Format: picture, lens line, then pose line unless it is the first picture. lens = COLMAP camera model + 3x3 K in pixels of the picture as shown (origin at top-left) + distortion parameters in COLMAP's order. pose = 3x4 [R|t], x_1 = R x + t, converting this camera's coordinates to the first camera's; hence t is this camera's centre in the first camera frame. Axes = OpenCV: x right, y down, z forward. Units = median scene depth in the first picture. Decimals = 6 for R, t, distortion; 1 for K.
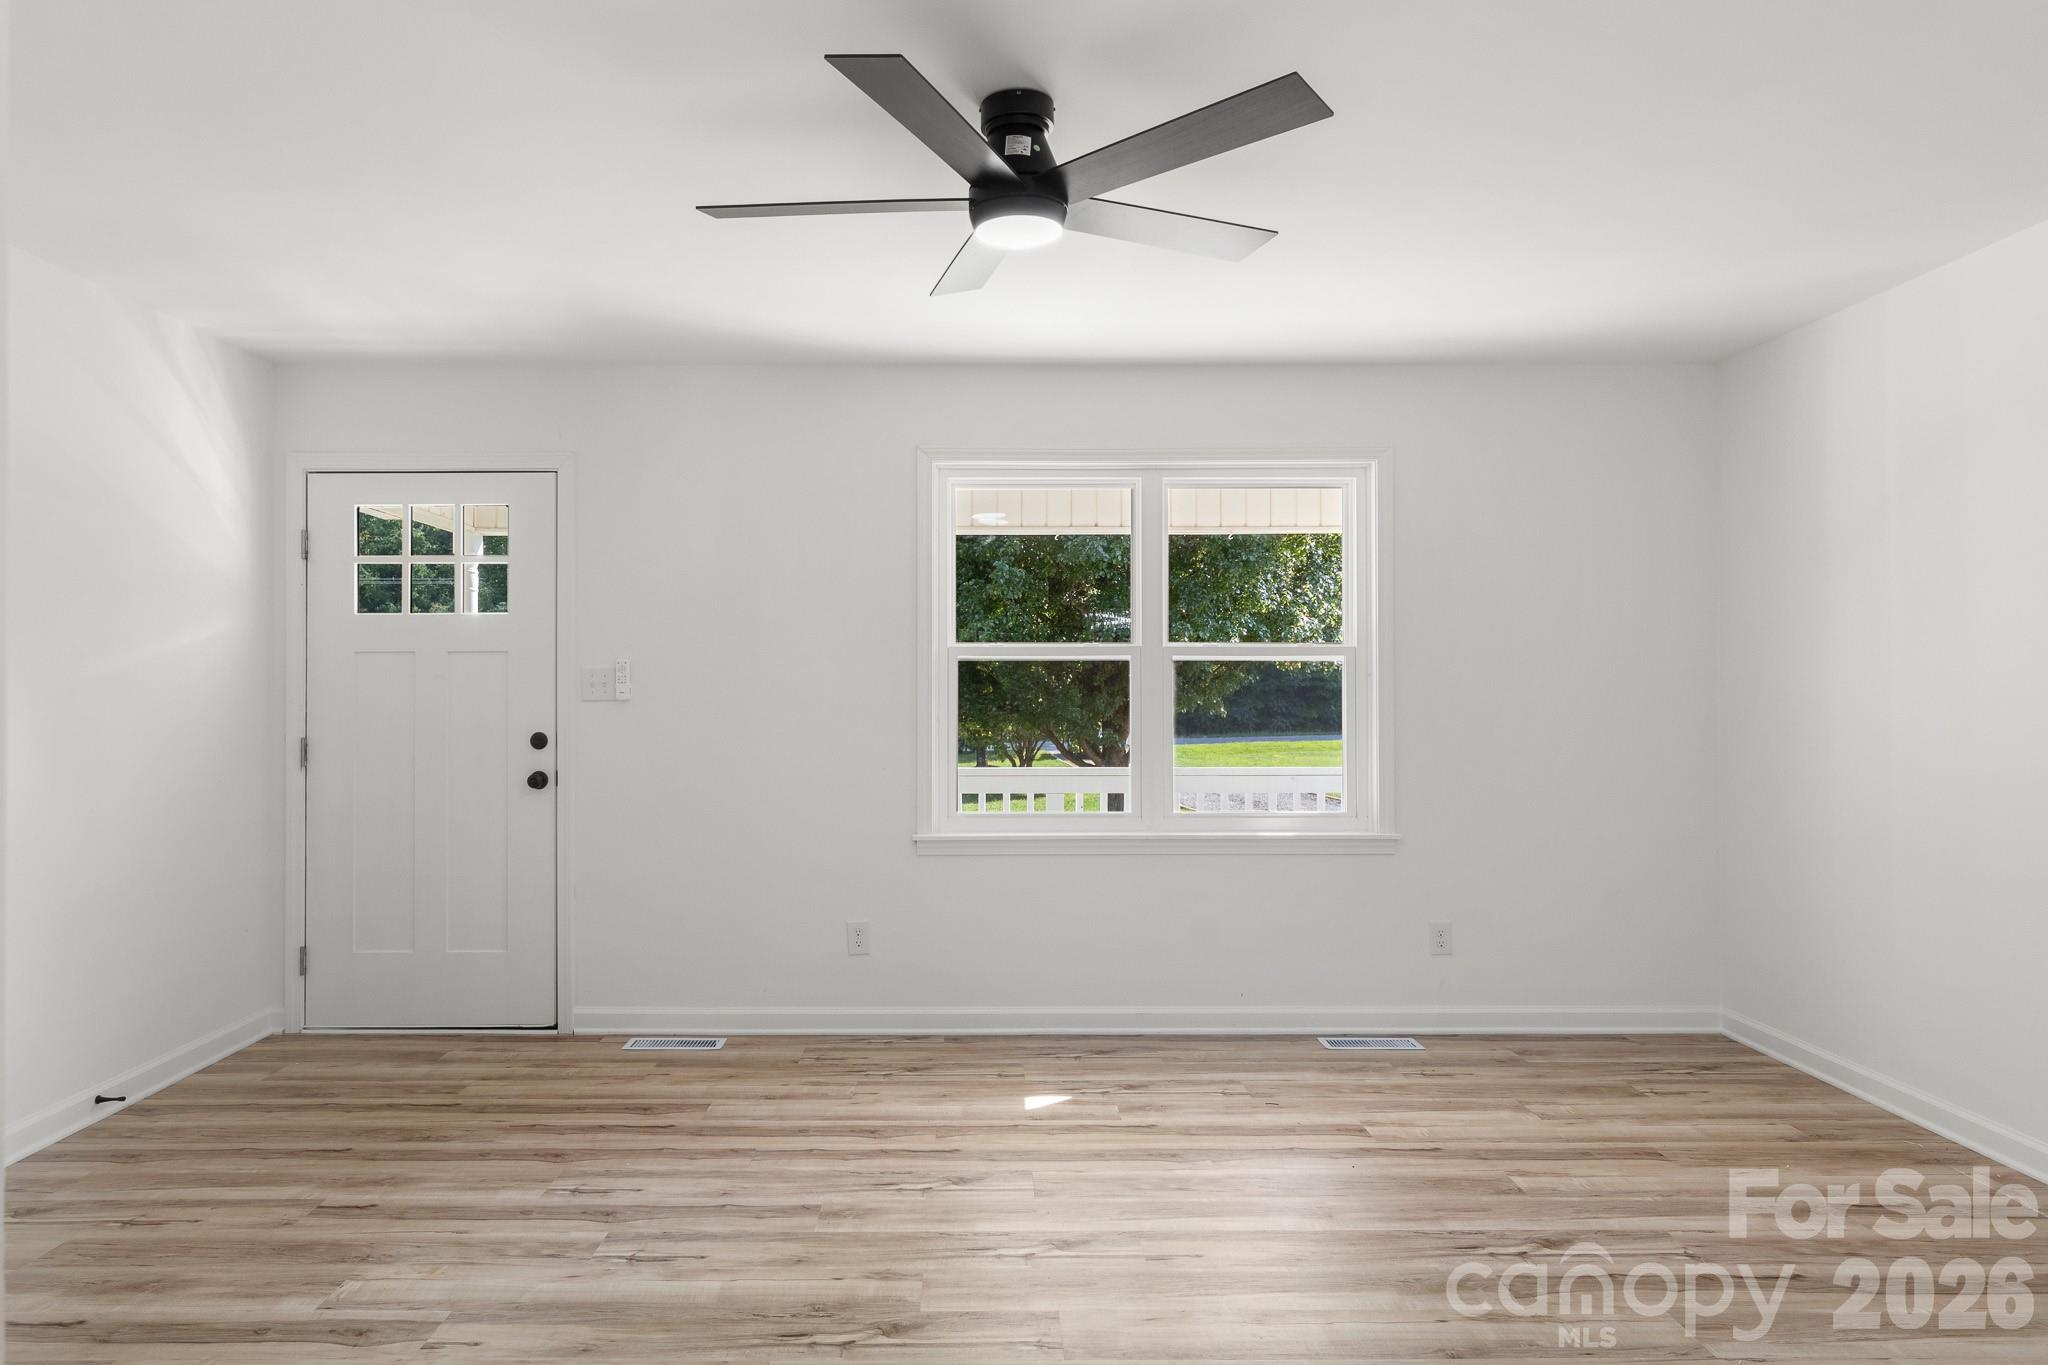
lens RADIAL K [[1204.6, 0, 973.6], [0, 1204.6, 699.7], [0, 0, 1]] dist [-0.002604, -0.000711]
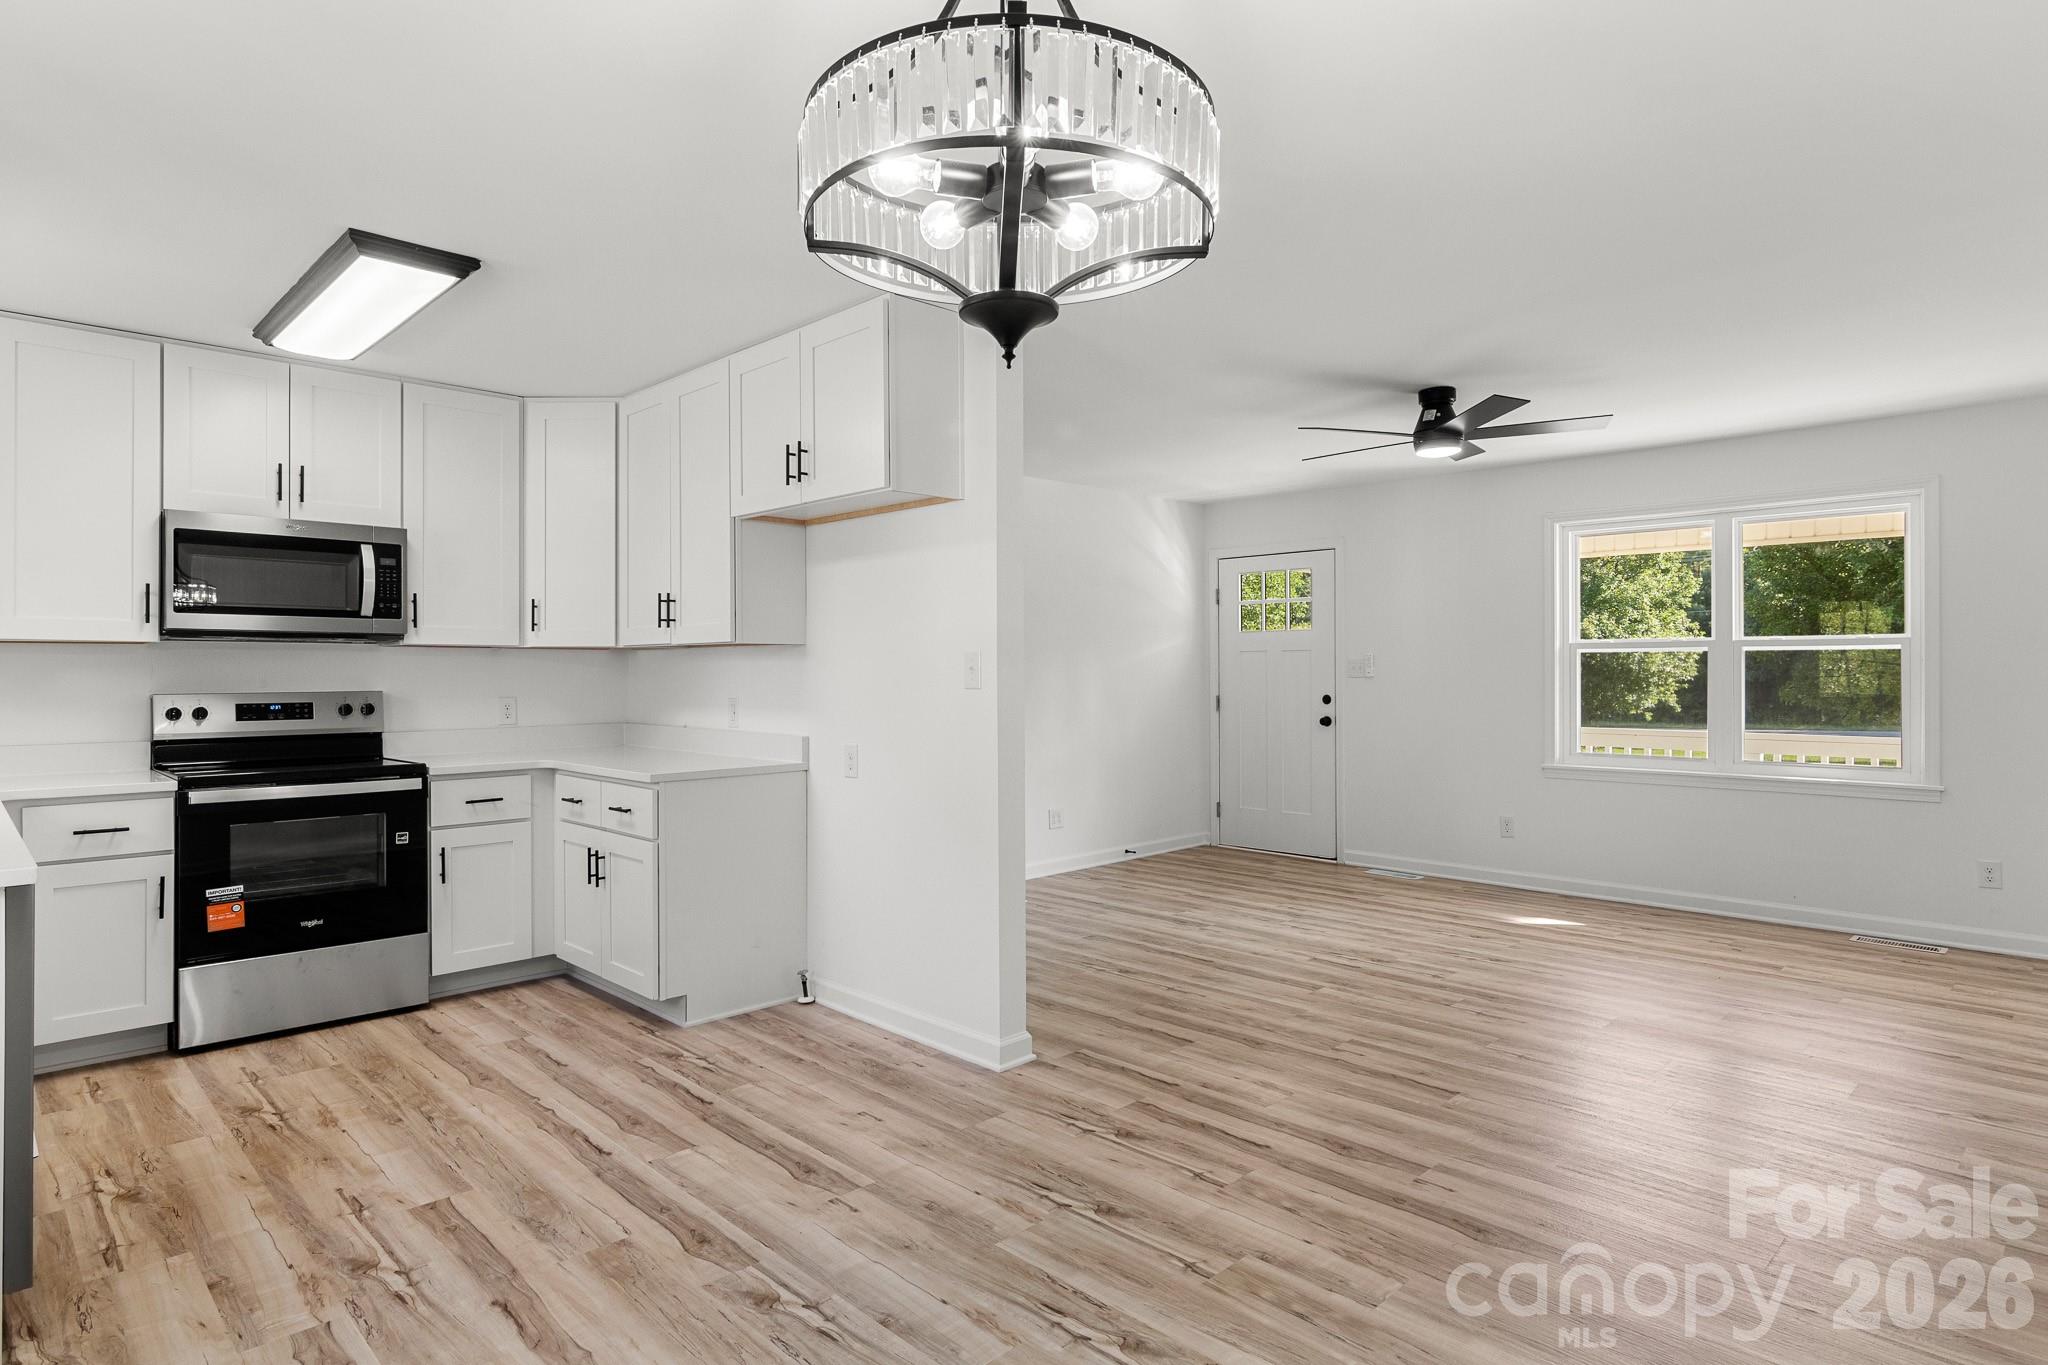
lens RADIAL K [[1123.2, 0, 997.9], [0, 1123.2, 640.9], [0, 0, 1]] dist [-0.008890, 0.002863]
pose [[0.690242, -0.018497, -0.723342, 0.574385], [-0.000308, 0.999666, -0.025857, -0.010179], [0.723579, 0.018070, 0.690005, -0.571840]]
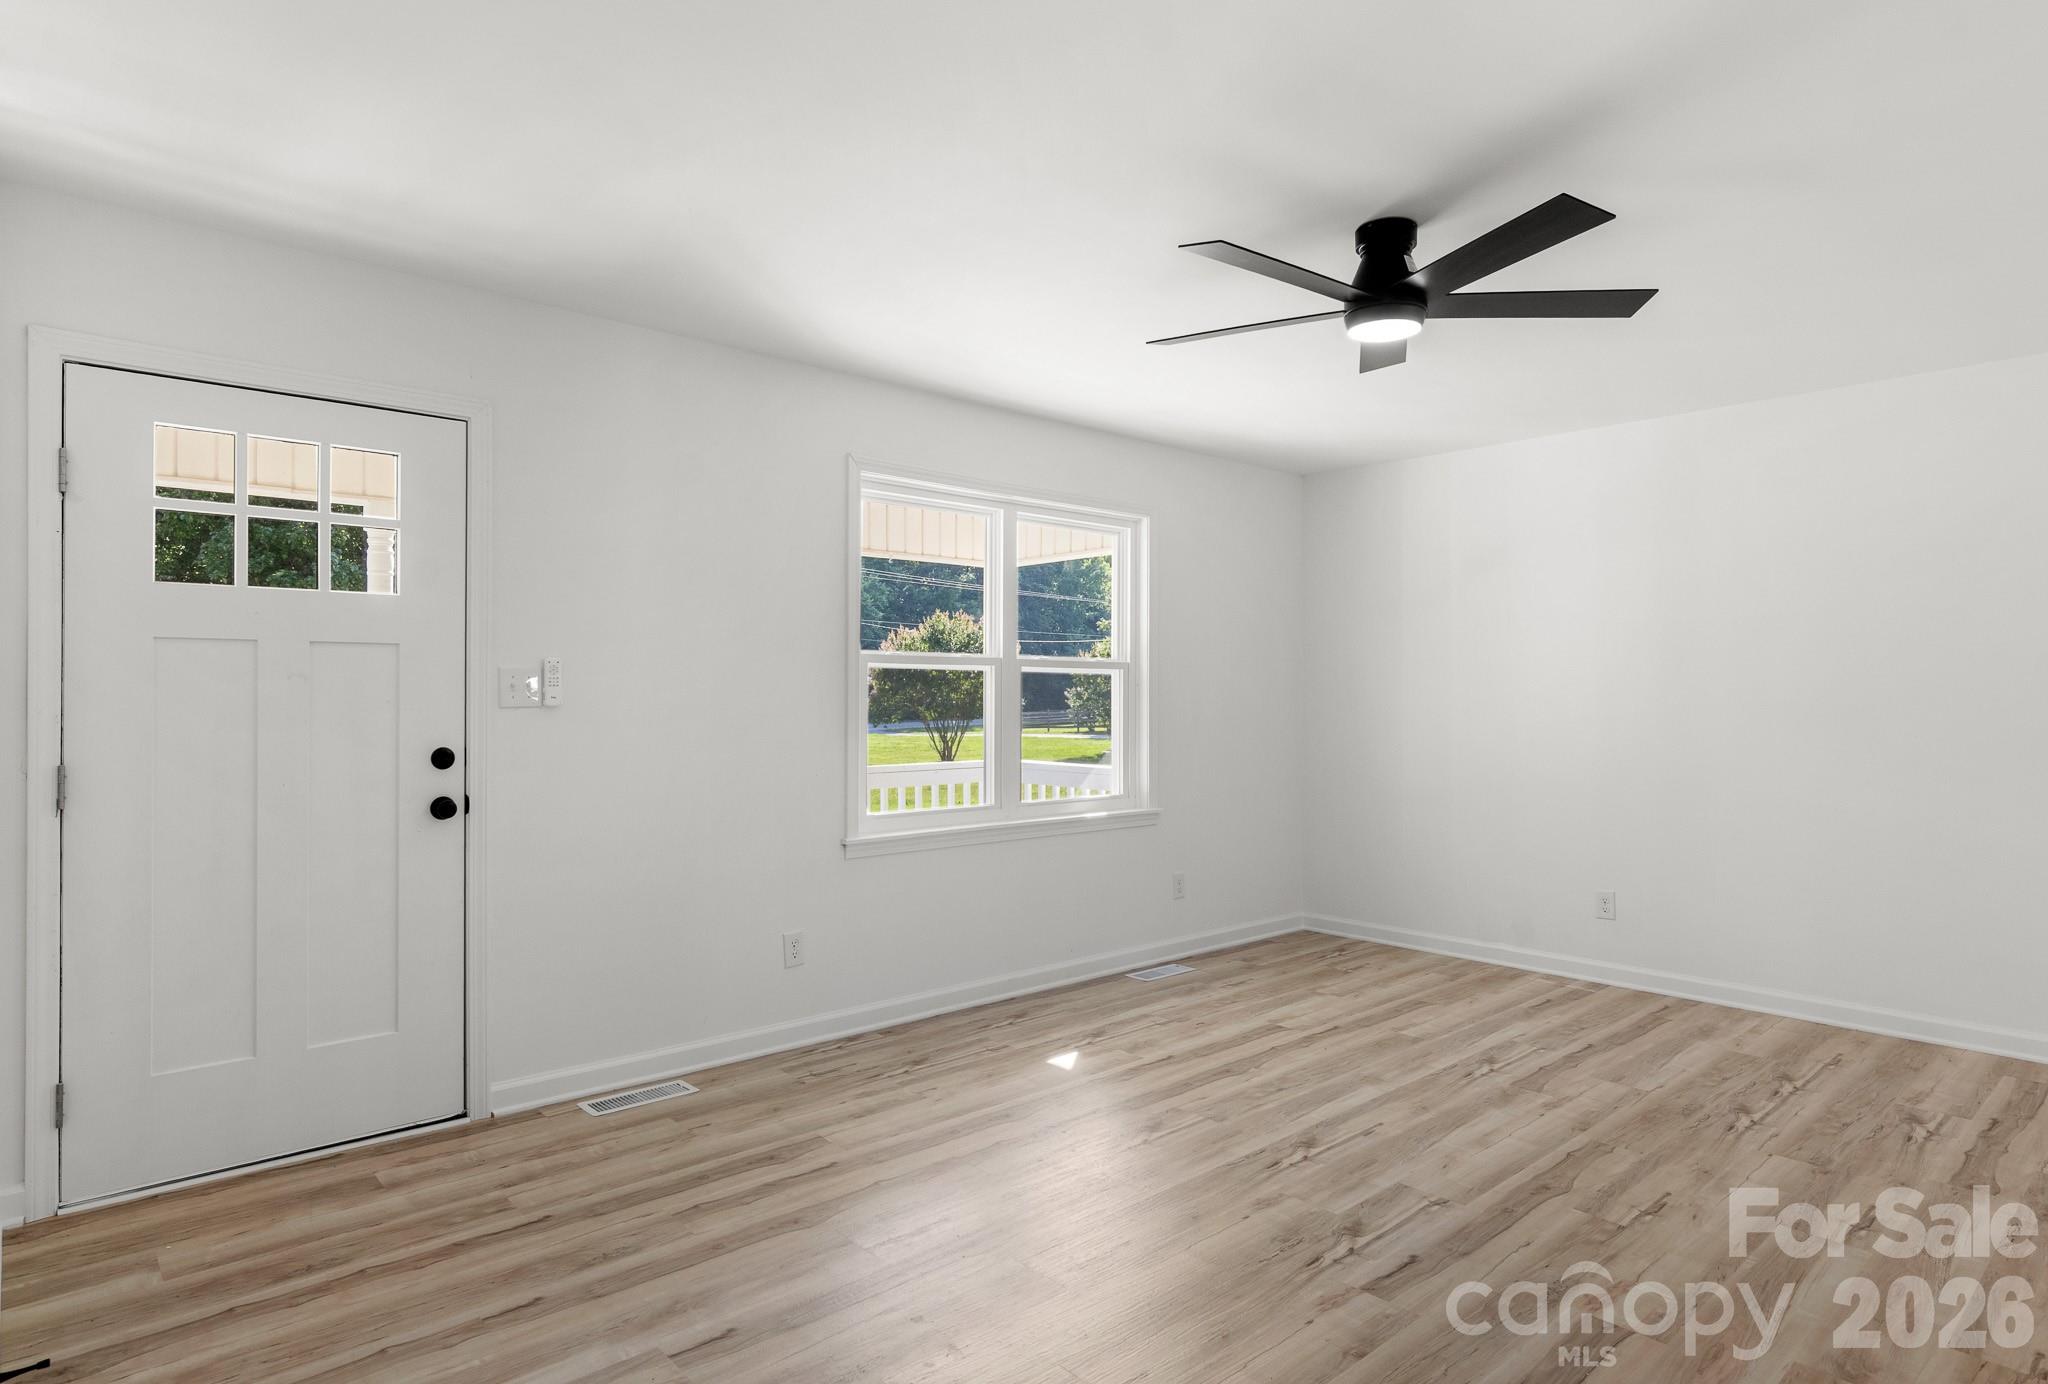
lens RADIAL K [[1123.2, 0, 997.2], [0, 1123.2, 709.6], [0, 0, 1]] dist [-0.008890, 0.002863]
pose [[0.754541, -0.004312, 0.656238, -0.640953], [-0.002170, 0.999957, 0.009065, -0.005859], [-0.656249, -0.008264, 0.754499, 0.232097]]
